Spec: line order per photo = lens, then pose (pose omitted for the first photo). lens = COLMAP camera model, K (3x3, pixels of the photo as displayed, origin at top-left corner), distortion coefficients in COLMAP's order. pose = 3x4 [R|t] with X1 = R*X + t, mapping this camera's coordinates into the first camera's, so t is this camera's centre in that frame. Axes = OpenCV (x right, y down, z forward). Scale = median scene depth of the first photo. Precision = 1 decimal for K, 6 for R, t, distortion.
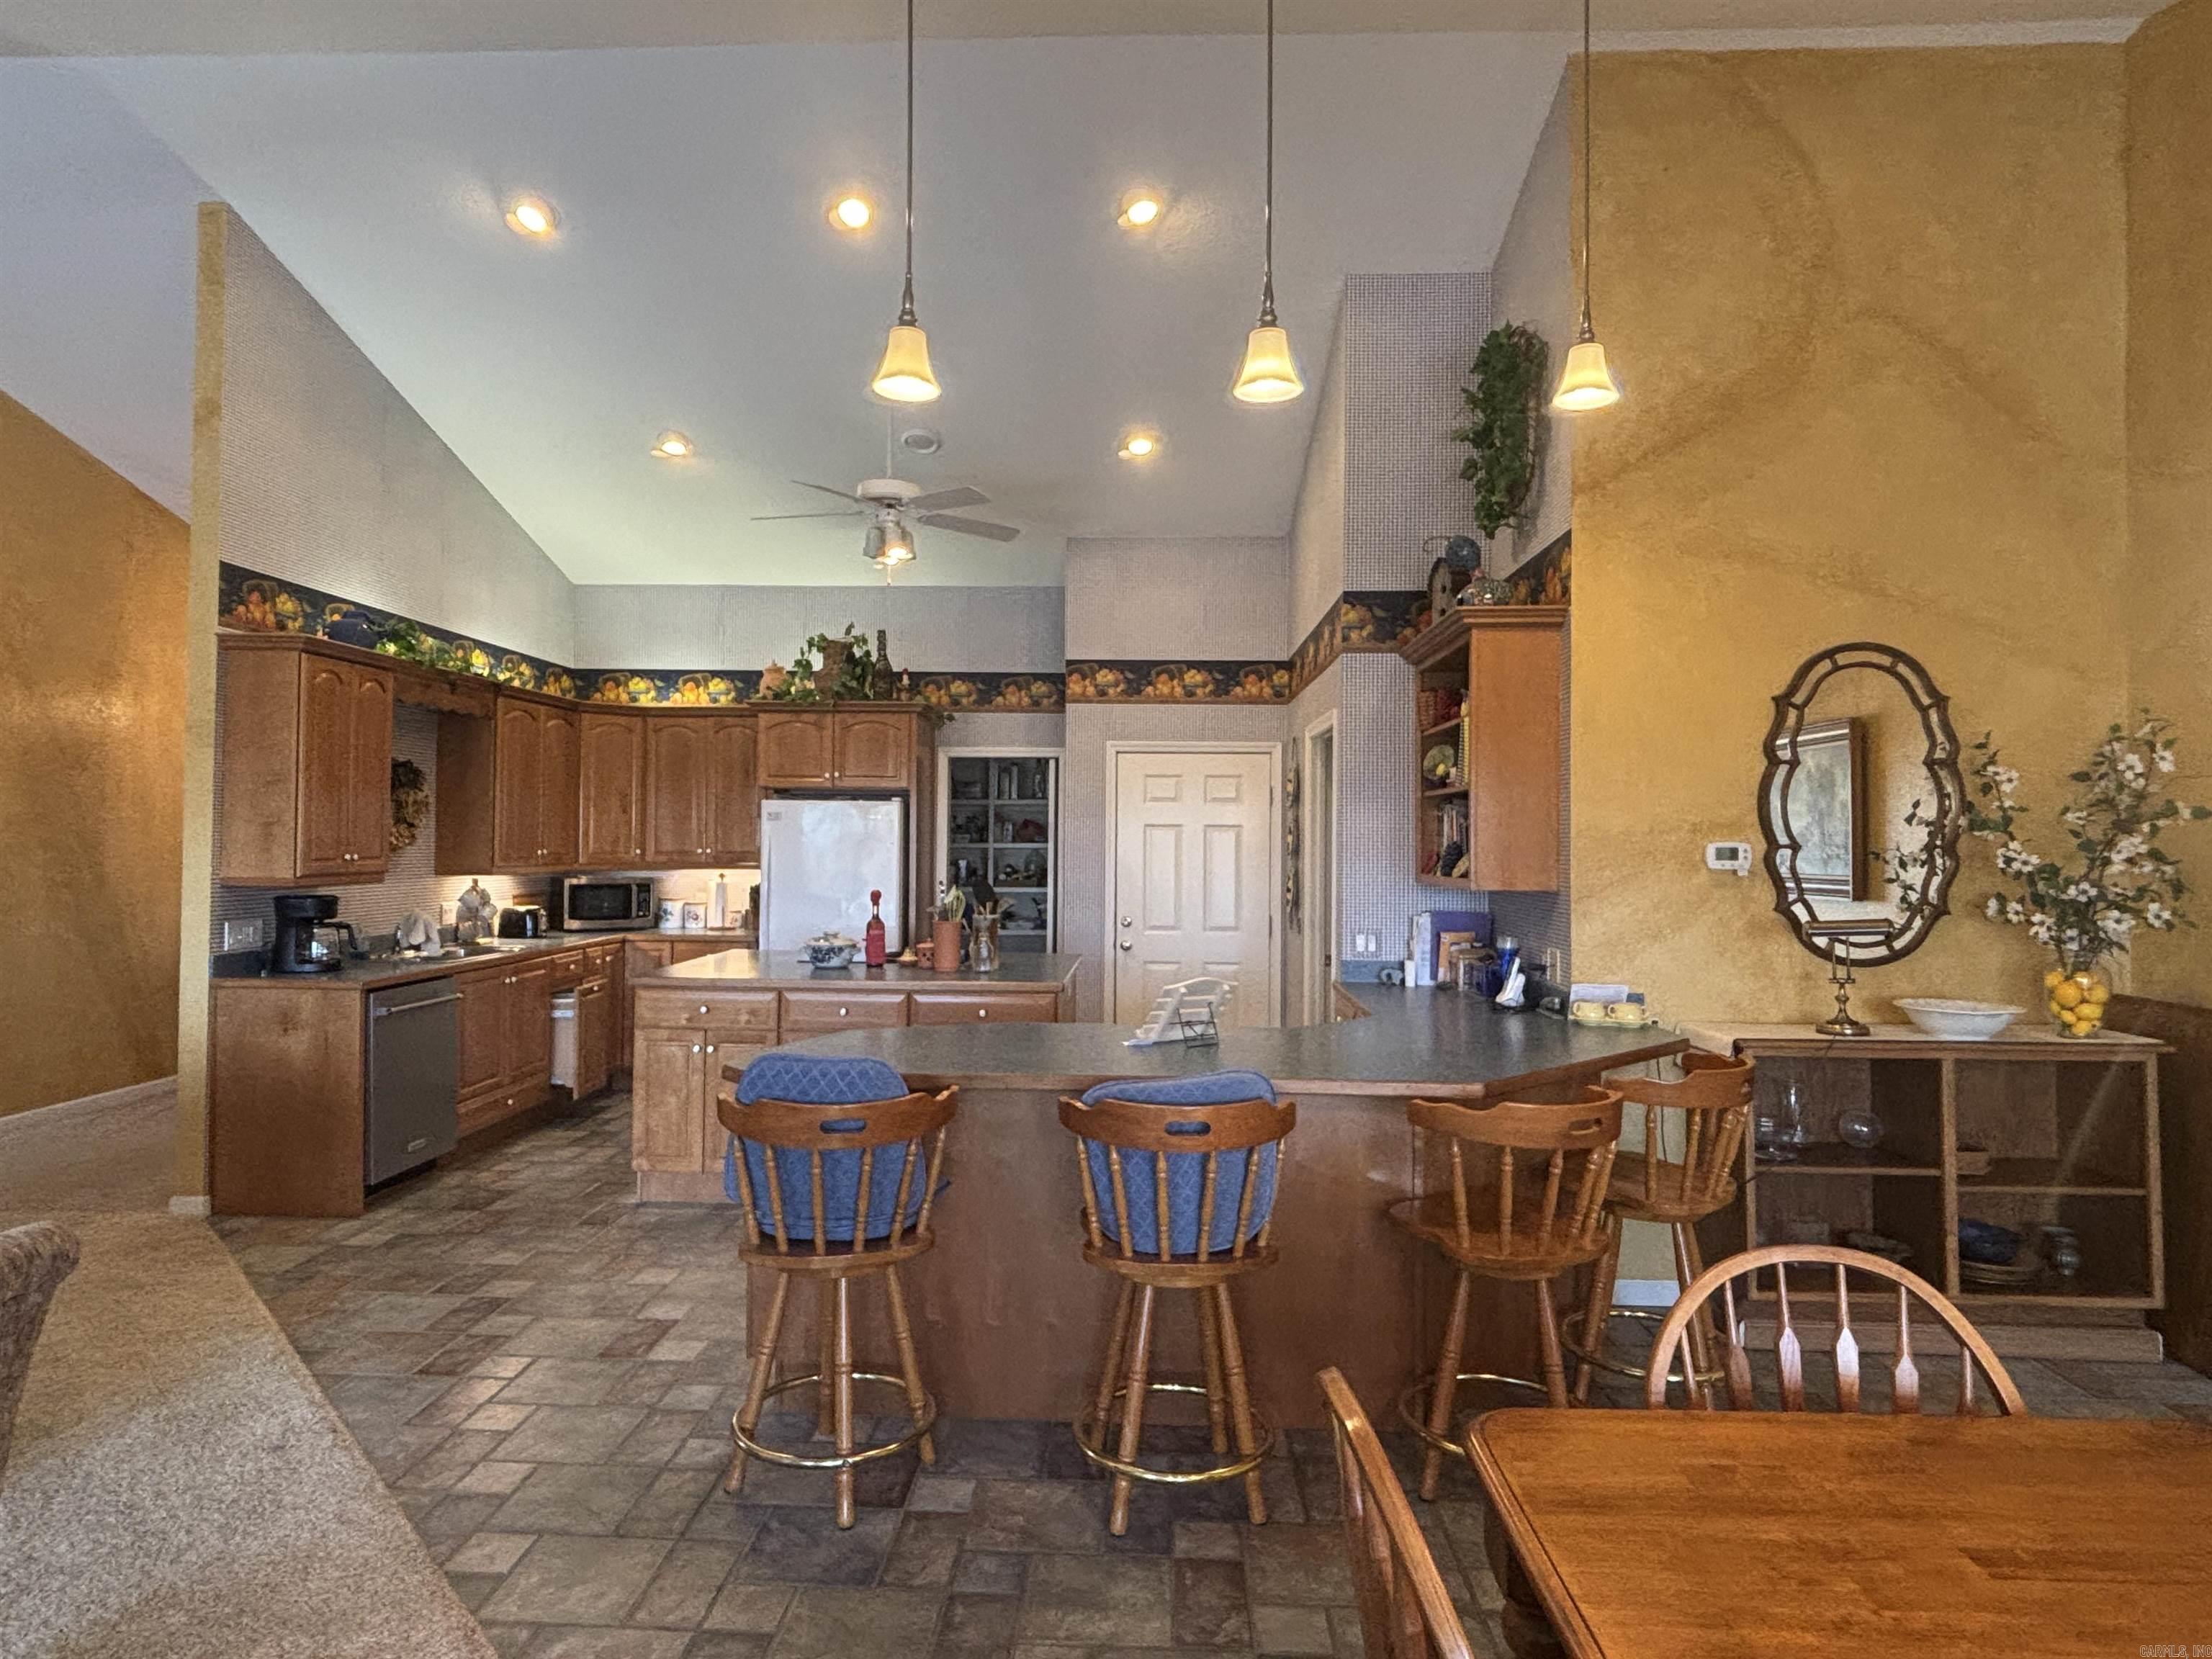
lens RADIAL K [[1244.6, 0, 1106.0], [0, 1244.6, 829.5], [0, 0, 1]] dist [-0.003139, -0.000796]
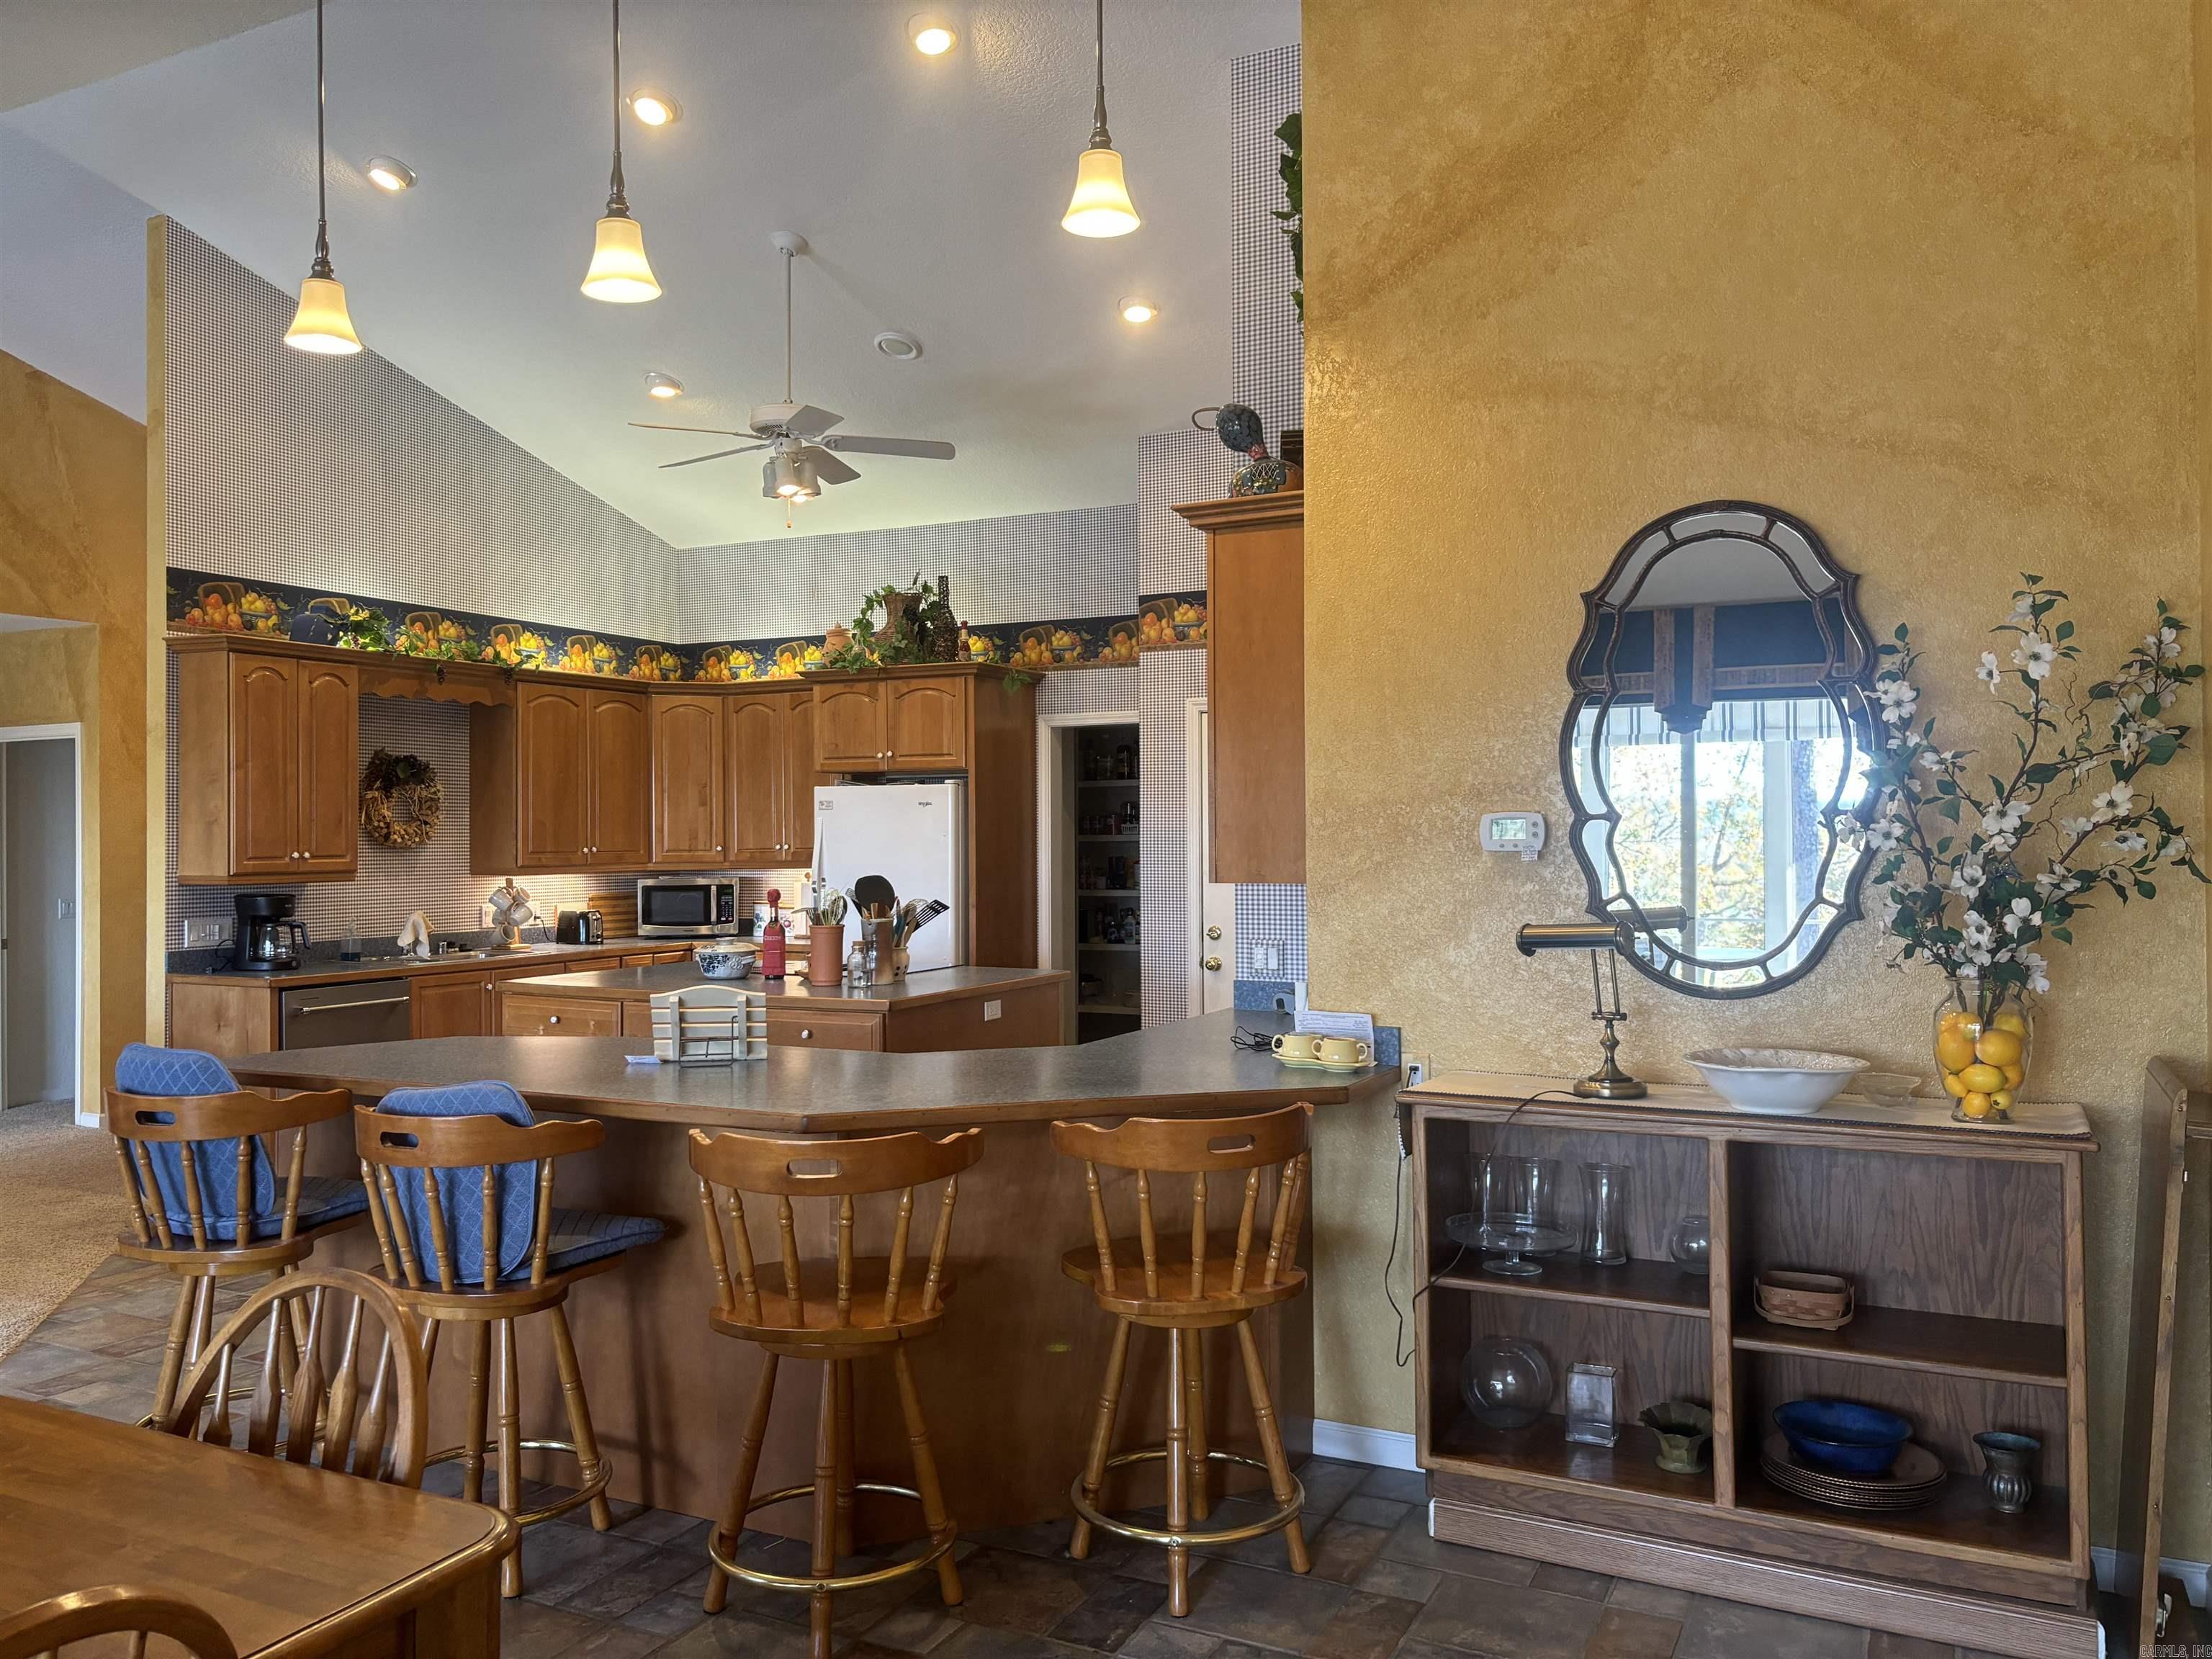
lens RADIAL K [[1662.3, 0, 1106.0], [0, 1662.3, 829.5], [0, 0, 1]] dist [0.021074, 0.001164]
pose [[0.911219, -0.015856, -0.411617, 0.529910], [0.017823, 0.999841, 0.000939, 0.011912], [0.411536, -0.008192, 0.911357, 0.055379]]
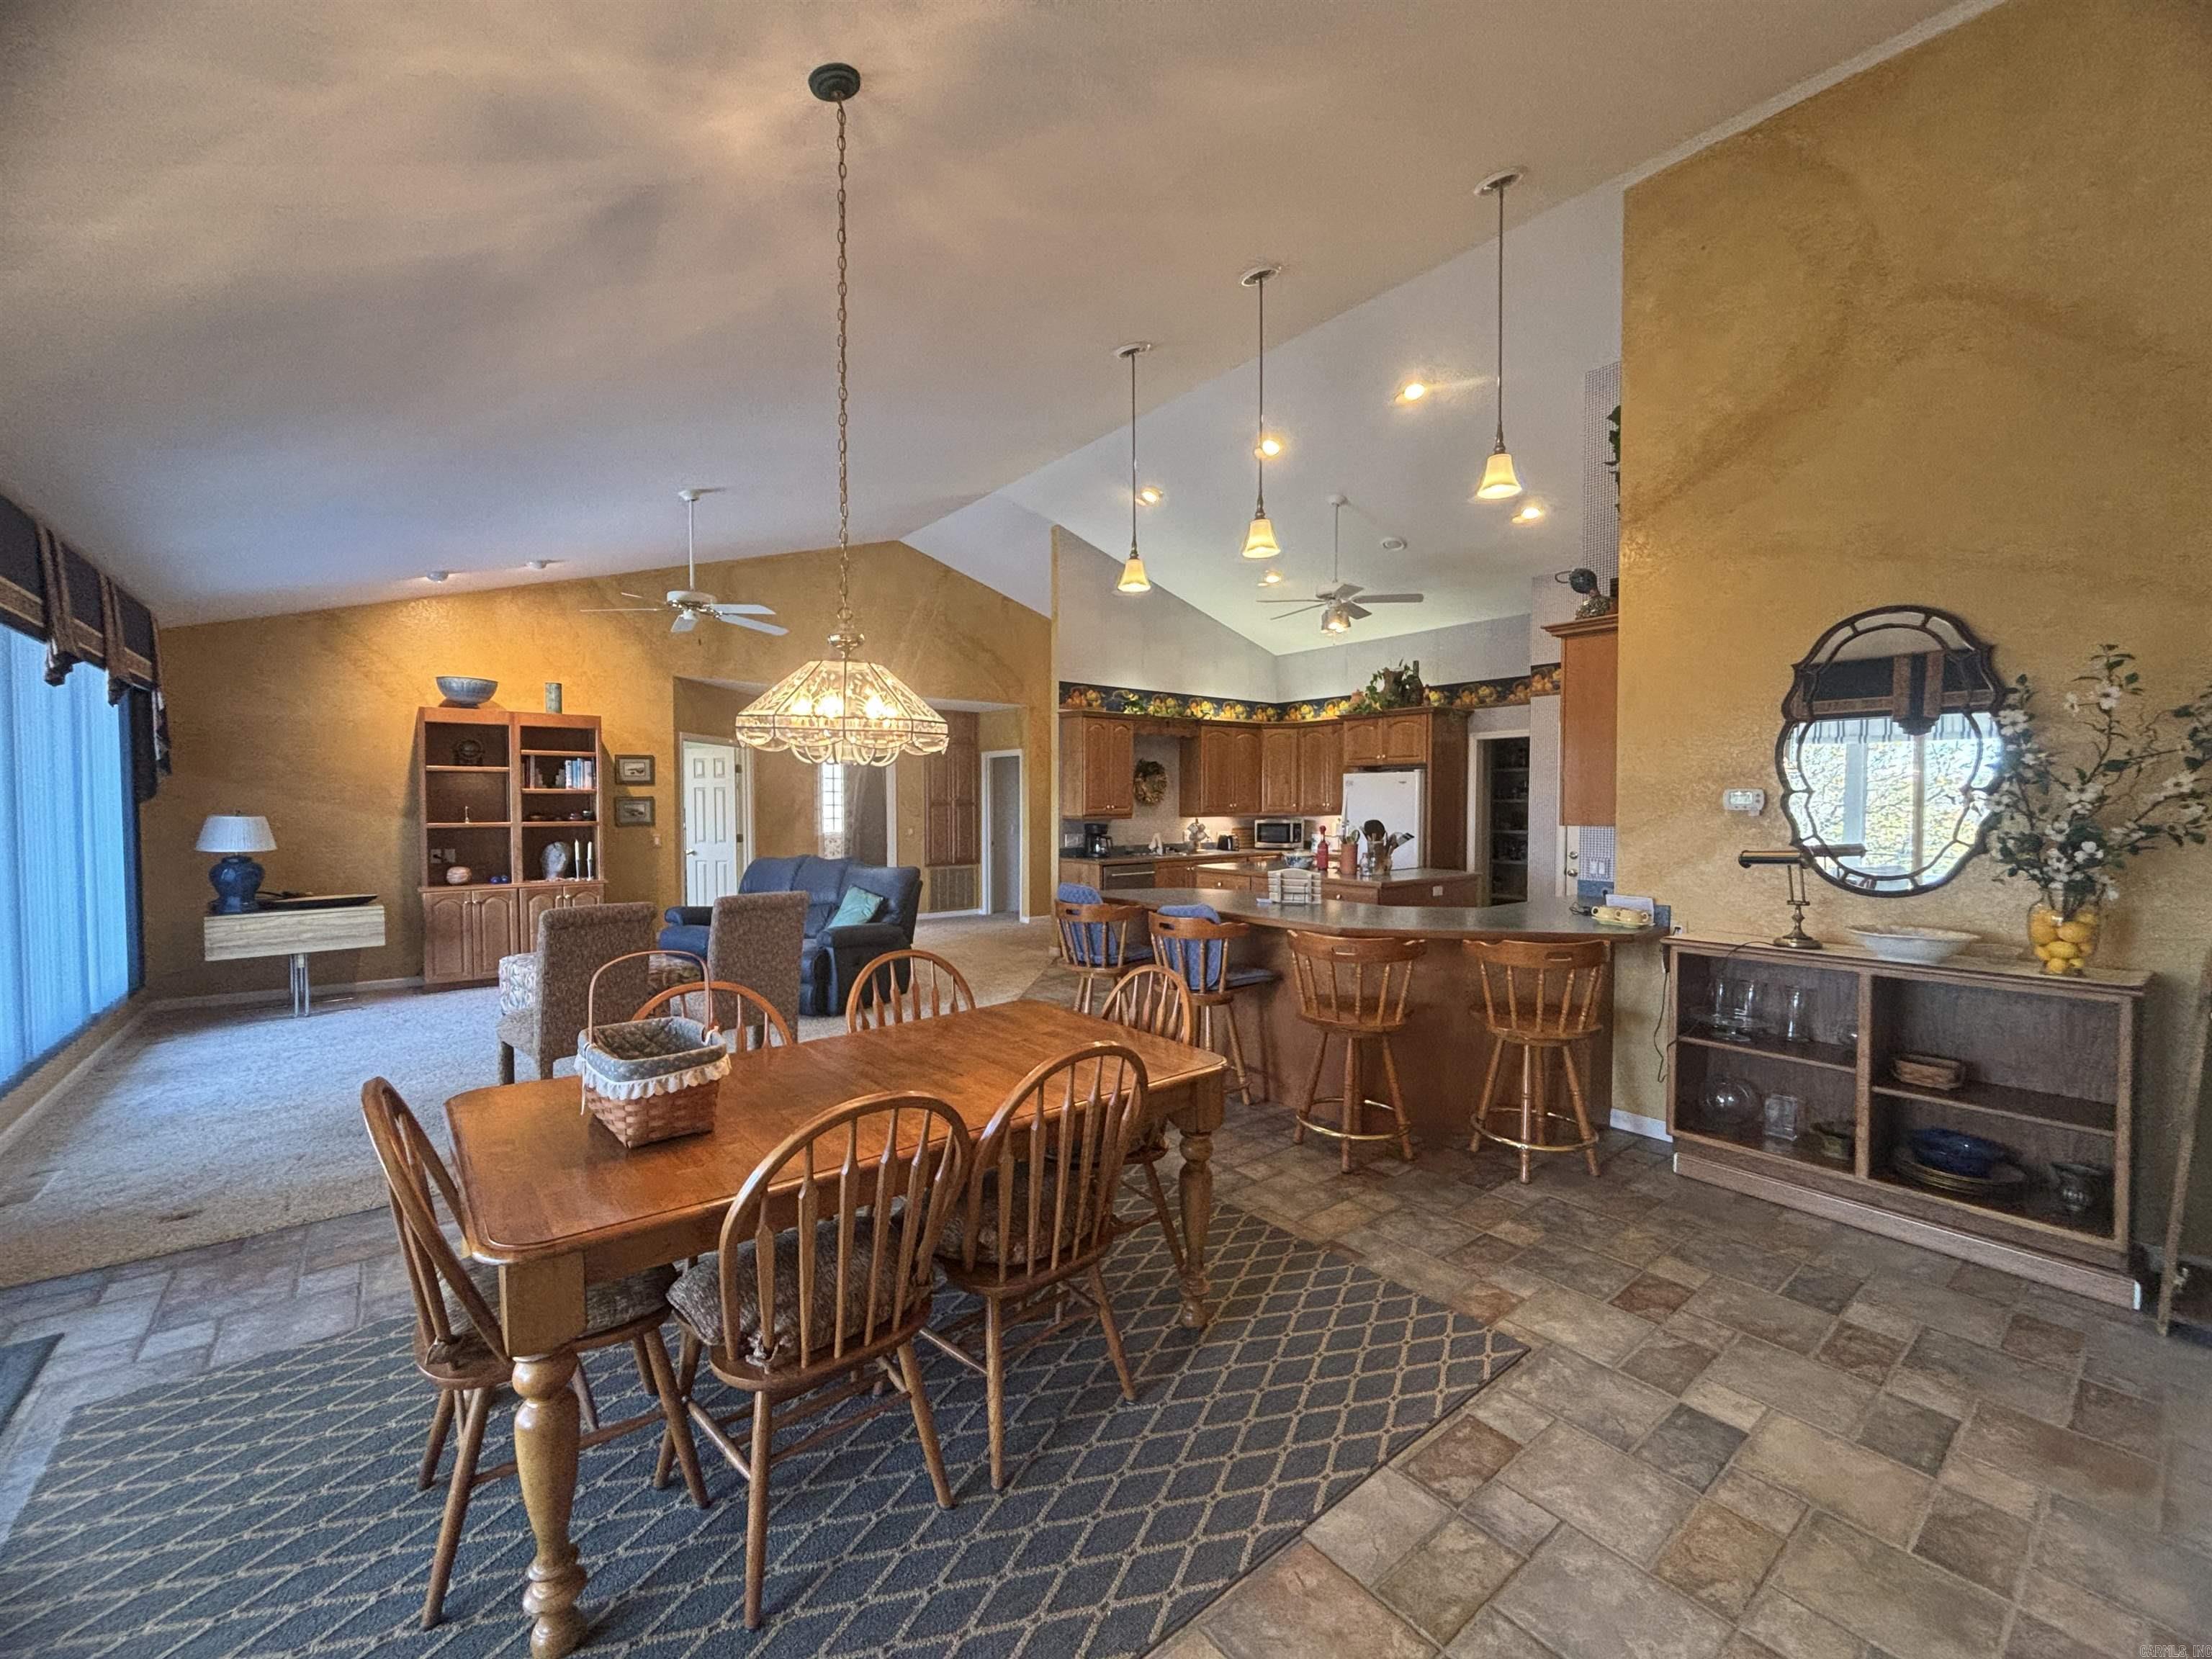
lens RADIAL K [[889.0, 0, 1106.0], [0, 889.0, 829.5], [0, 0, 1]] dist [-0.002746, -0.000331]
pose [[0.654892, 0.015664, -0.755560, 0.591092], [0.014058, 0.999360, 0.032904, 0.010298], [0.755592, -0.032170, 0.654253, -0.042054]]
